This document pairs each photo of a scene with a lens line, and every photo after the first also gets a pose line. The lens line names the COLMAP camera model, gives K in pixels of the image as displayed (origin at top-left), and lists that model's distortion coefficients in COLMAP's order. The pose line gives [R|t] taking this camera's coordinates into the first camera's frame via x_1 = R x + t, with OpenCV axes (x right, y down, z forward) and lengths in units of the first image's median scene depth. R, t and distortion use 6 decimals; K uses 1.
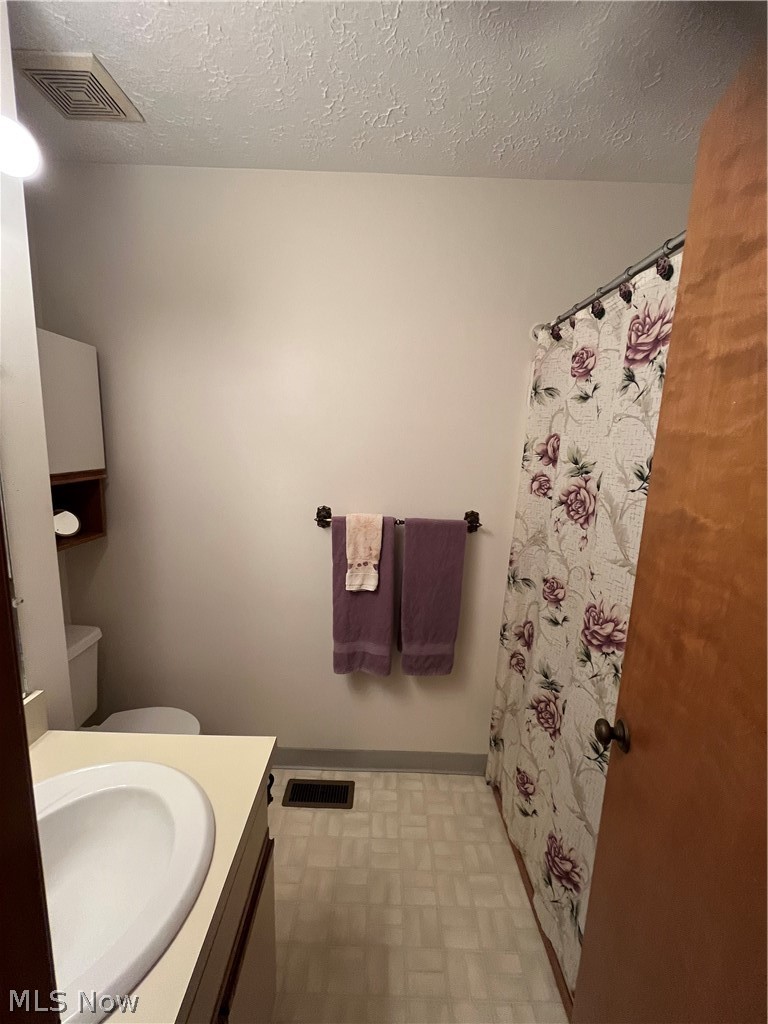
lens RADIAL K [[413.5, 0, 379.9], [0, 413.5, 512.4], [0, 0, 1]] dist [-0.002678, 0.000179]
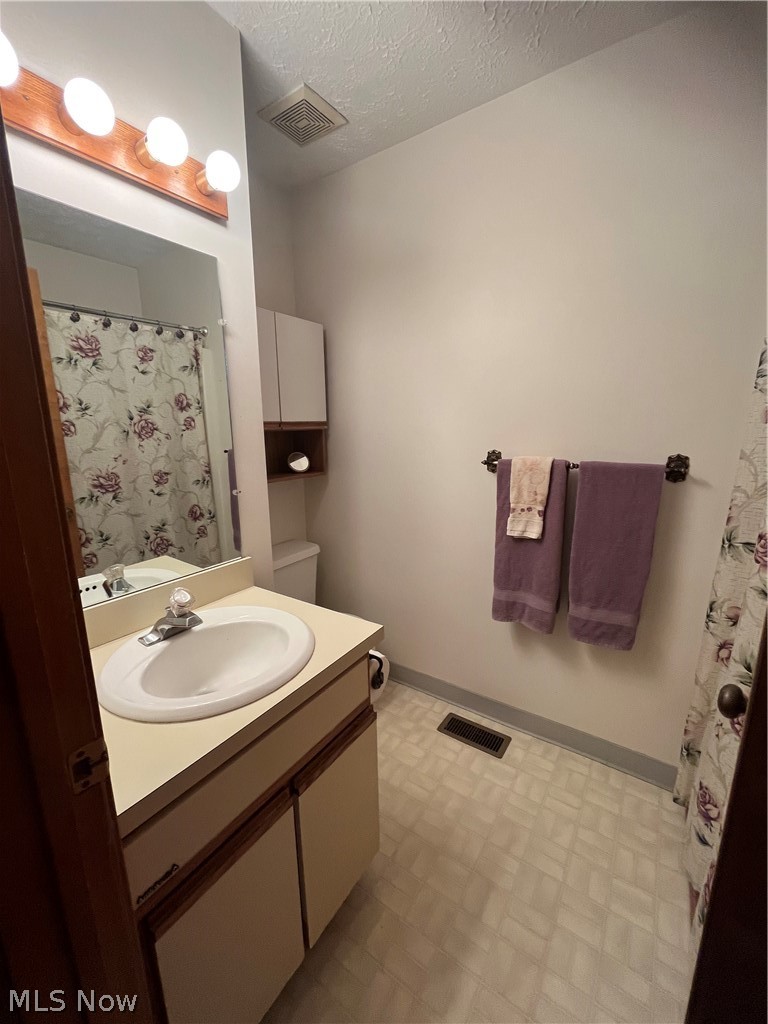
lens RADIAL K [[413.5, 0, 379.9], [0, 413.5, 512.4], [0, 0, 1]] dist [-0.002678, 0.000179]
pose [[0.822273, 0.073606, -0.564313, 0.215815], [-0.055784, 0.997250, 0.048791, 0.104076], [0.566353, -0.008640, 0.824118, 0.032313]]
